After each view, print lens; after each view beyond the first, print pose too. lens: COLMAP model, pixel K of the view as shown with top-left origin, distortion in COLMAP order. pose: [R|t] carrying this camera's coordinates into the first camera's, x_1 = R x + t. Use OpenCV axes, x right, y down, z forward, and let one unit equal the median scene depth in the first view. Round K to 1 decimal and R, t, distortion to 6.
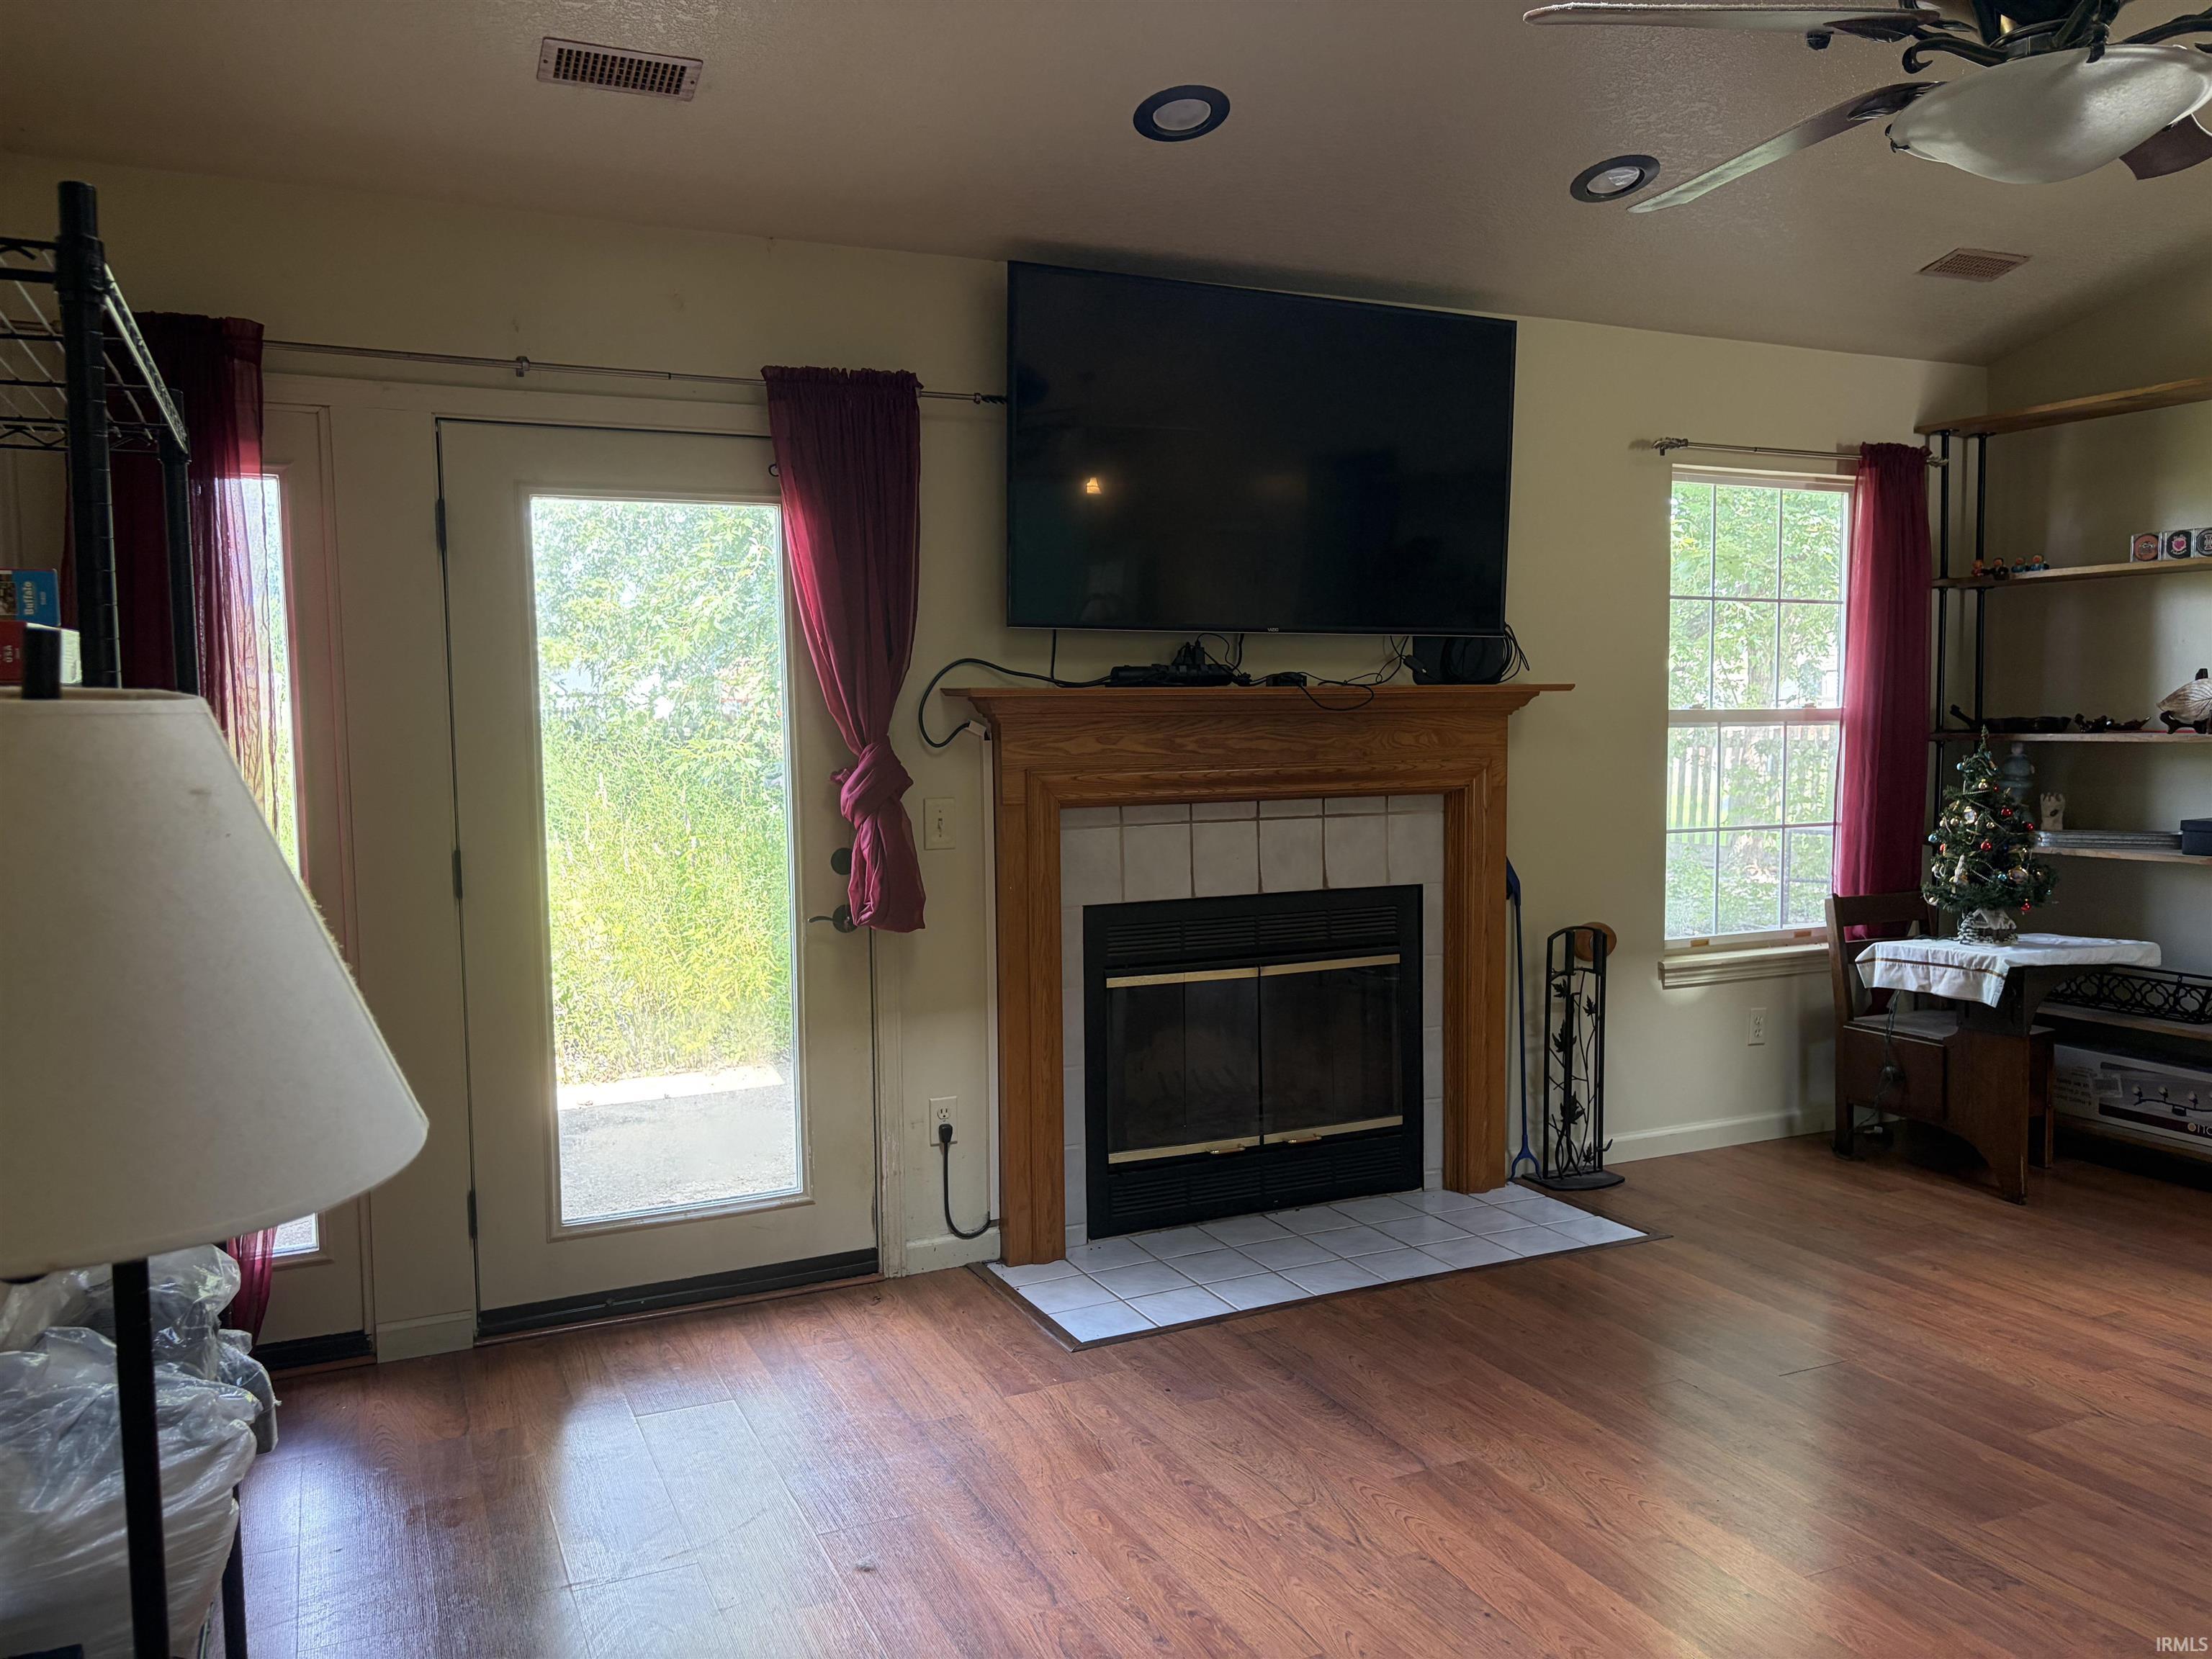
lens RADIAL K [[1663.8, 0, 1099.6], [0, 1663.8, 826.2], [0, 0, 1]] dist [0.043598, -0.052664]
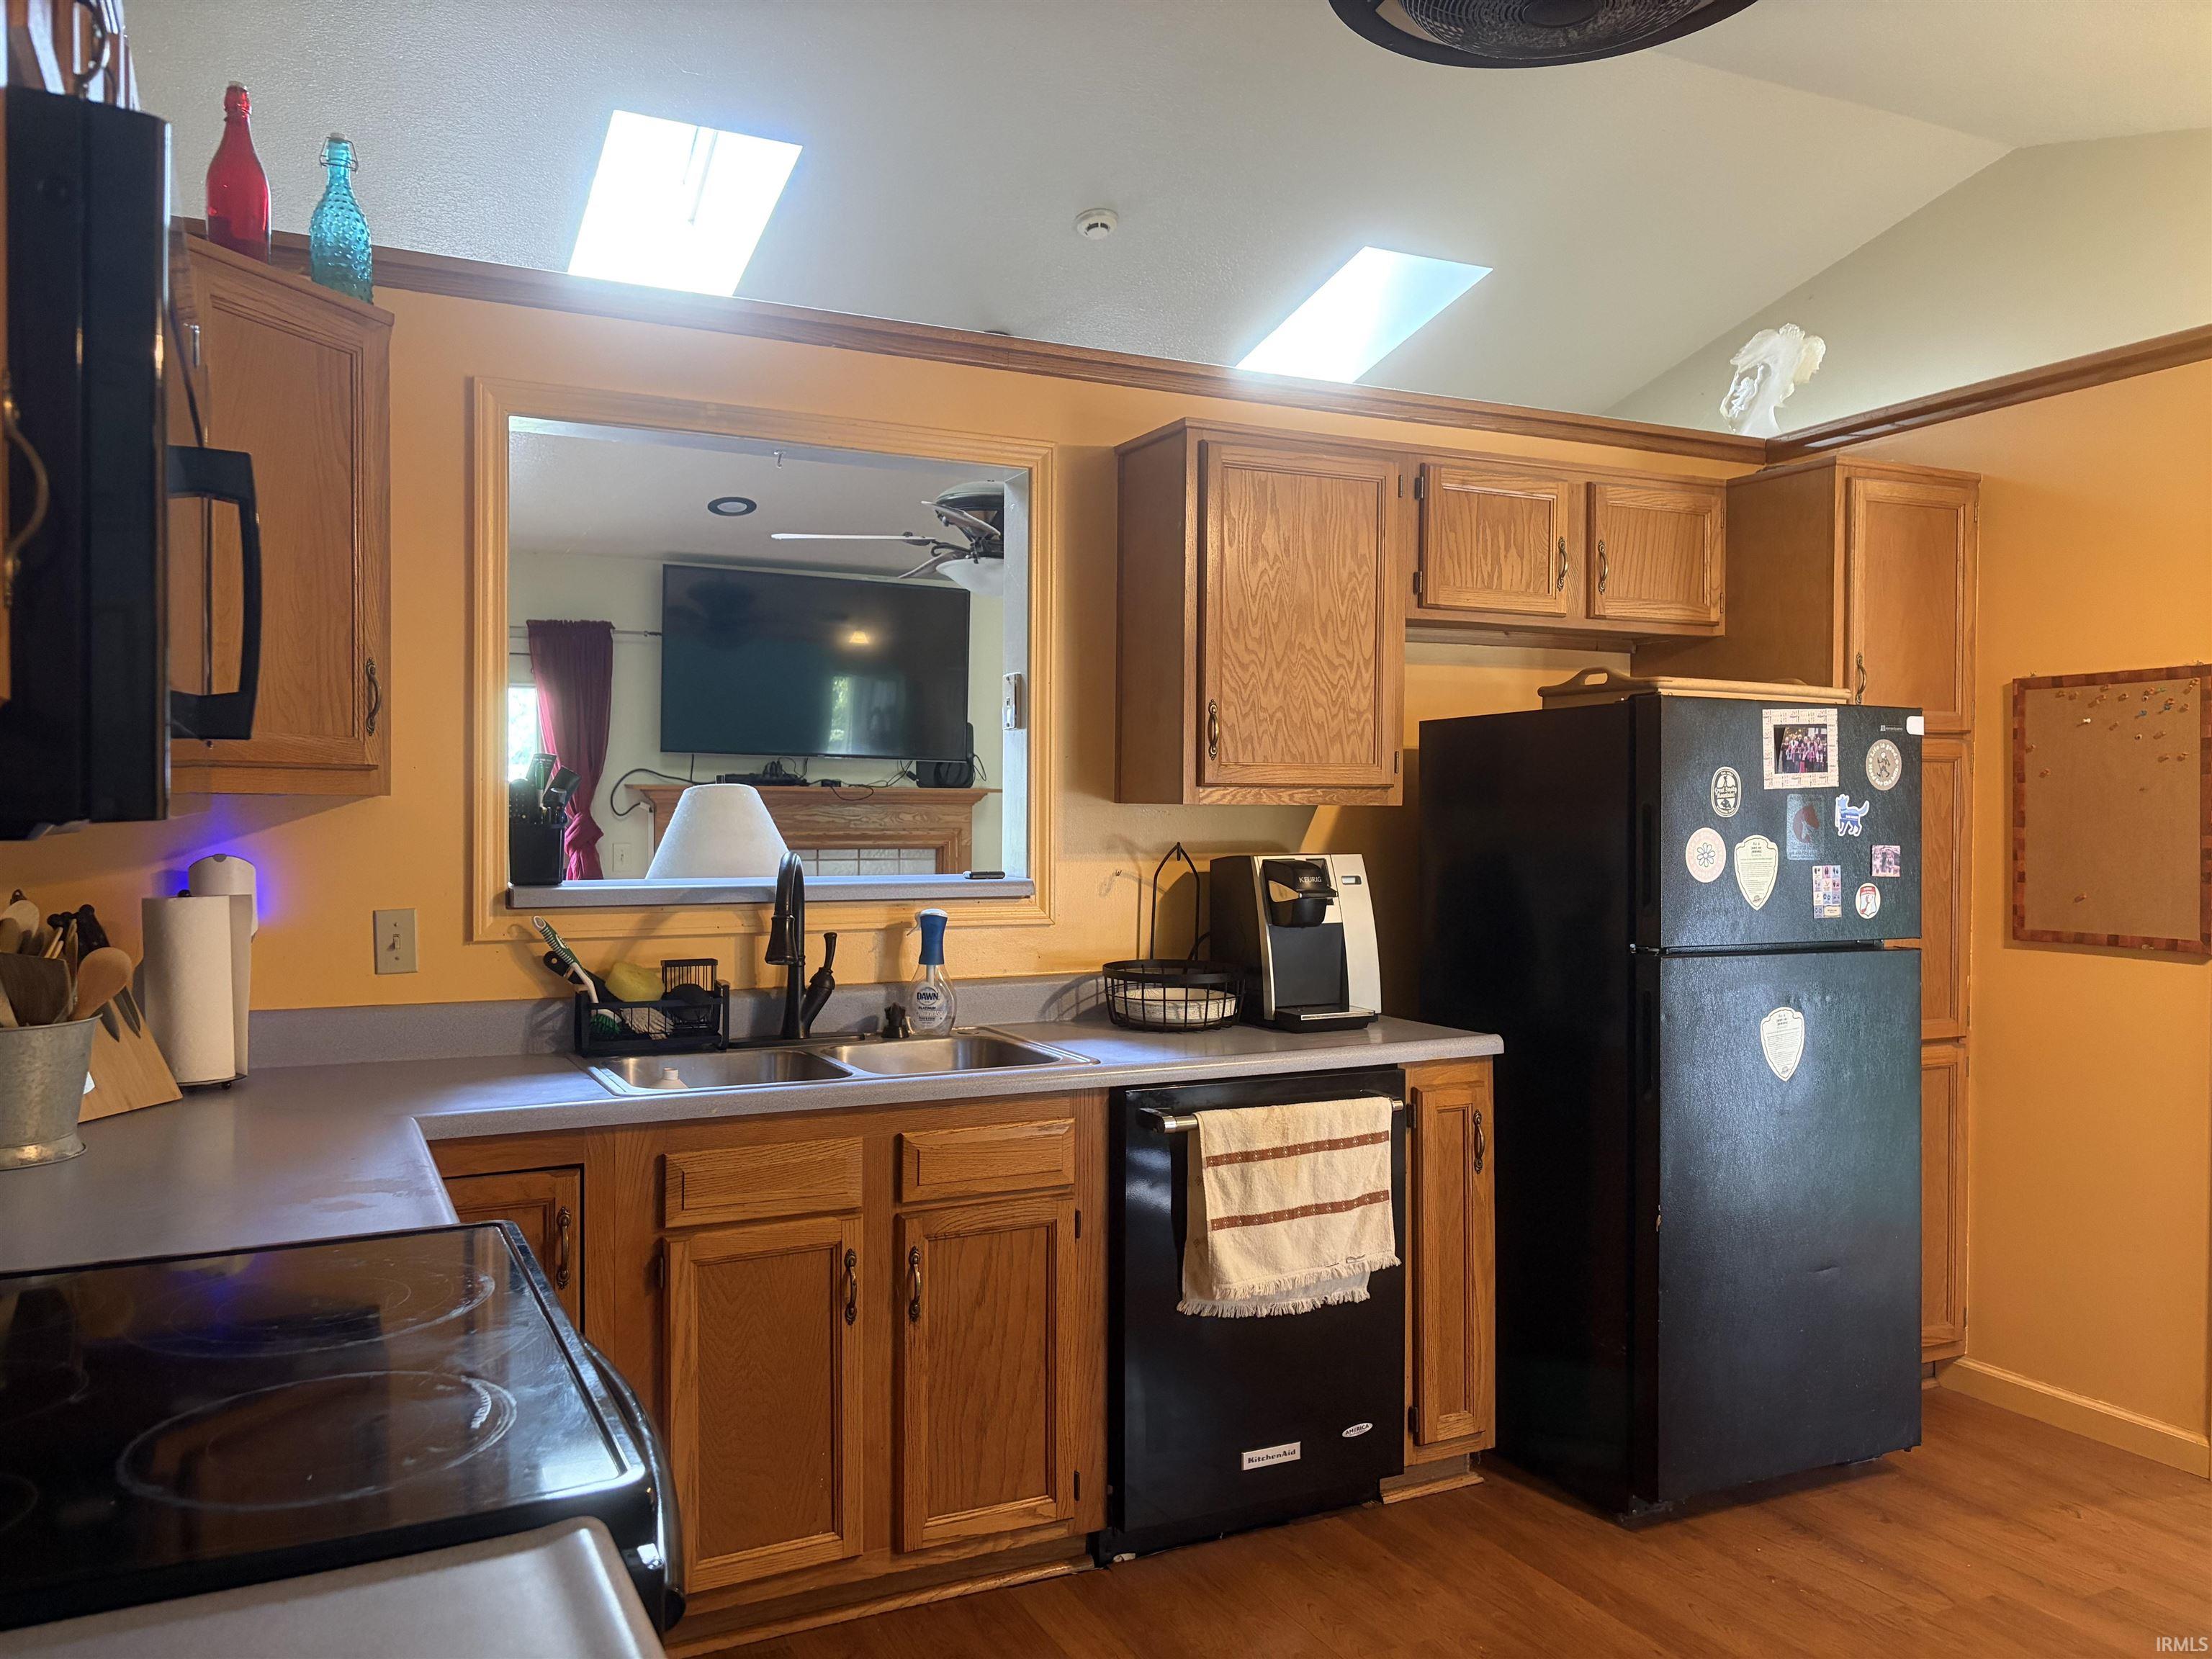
lens RADIAL K [[1663.8, 0, 1124.9], [0, 1663.8, 818.9], [0, 0, 1]] dist [0.043598, -0.052664]
pose [[0.999595, 0.023872, 0.015462, 0.401793], [-0.023028, 0.998348, -0.052645, 0.038551], [-0.016693, 0.052268, 0.998494, -0.808653]]
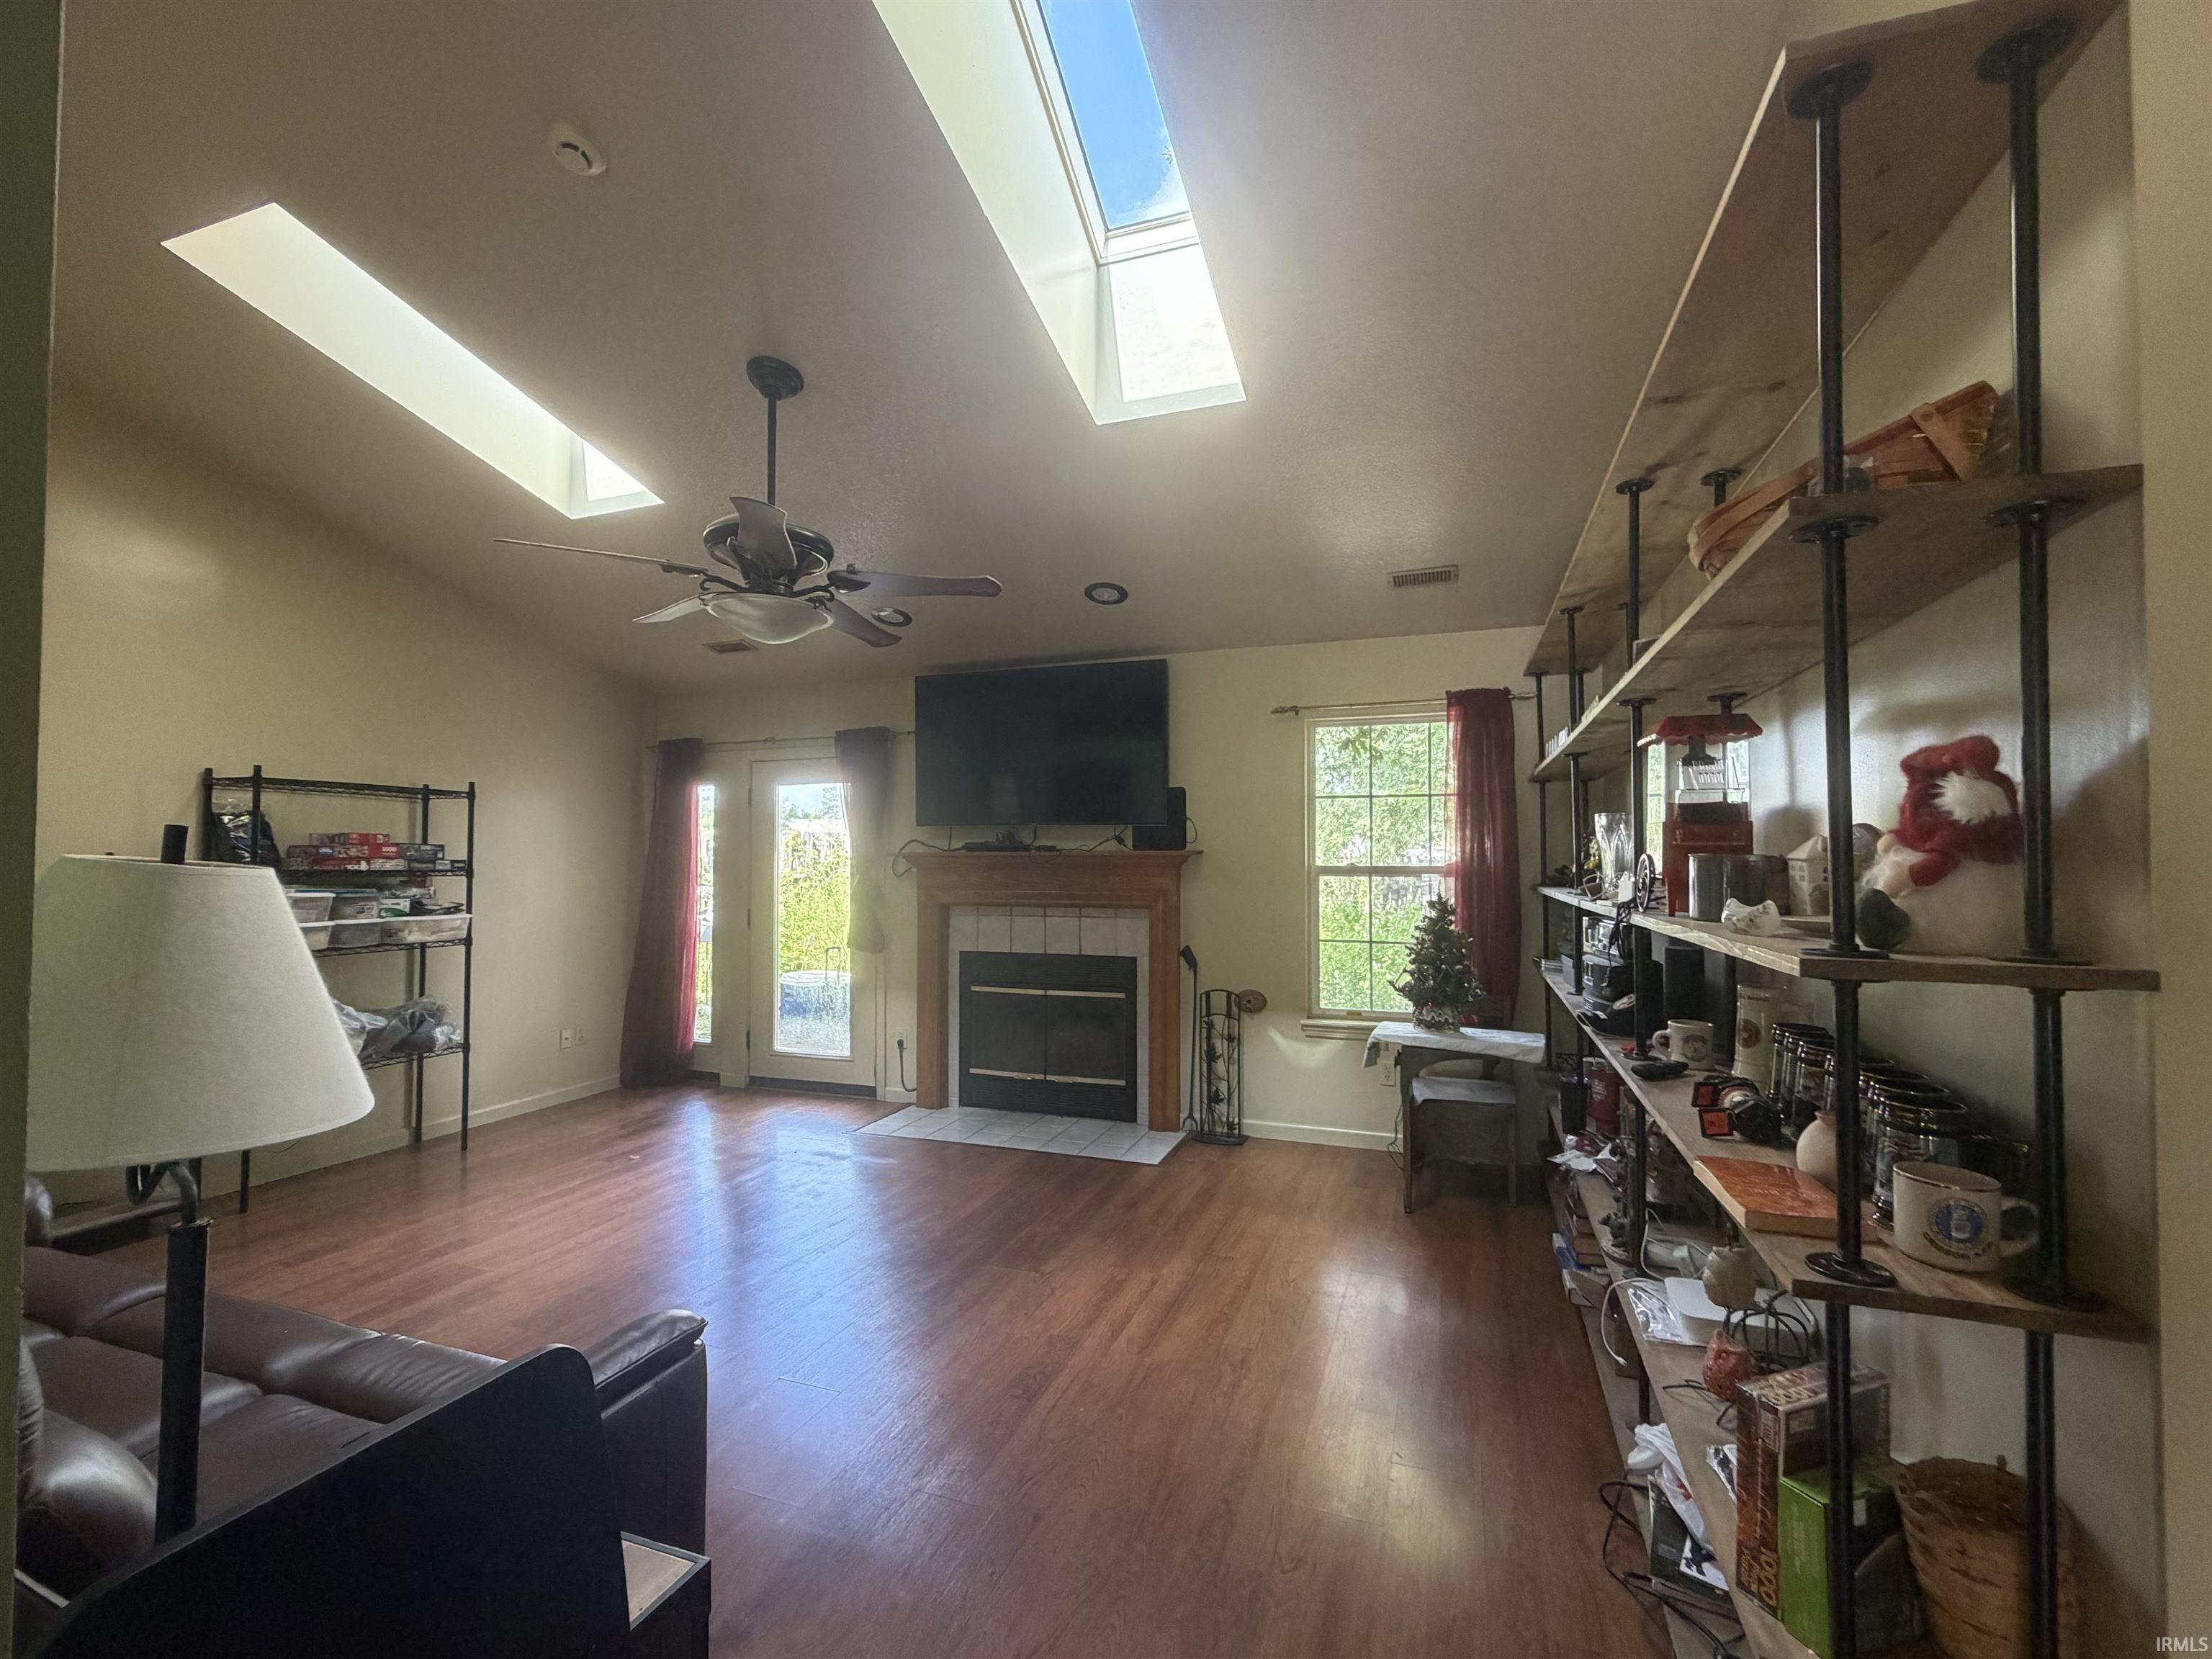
lens RADIAL K [[952.9, 0, 1107.5], [0, 952.9, 835.8], [0, 0, 1]] dist [0.003889, 0.000237]
pose [[0.708121, -0.008273, -0.706042, 0.978756], [-0.052945, 0.996494, -0.064777, -0.031660], [0.704103, 0.083251, 0.705201, 0.222545]]
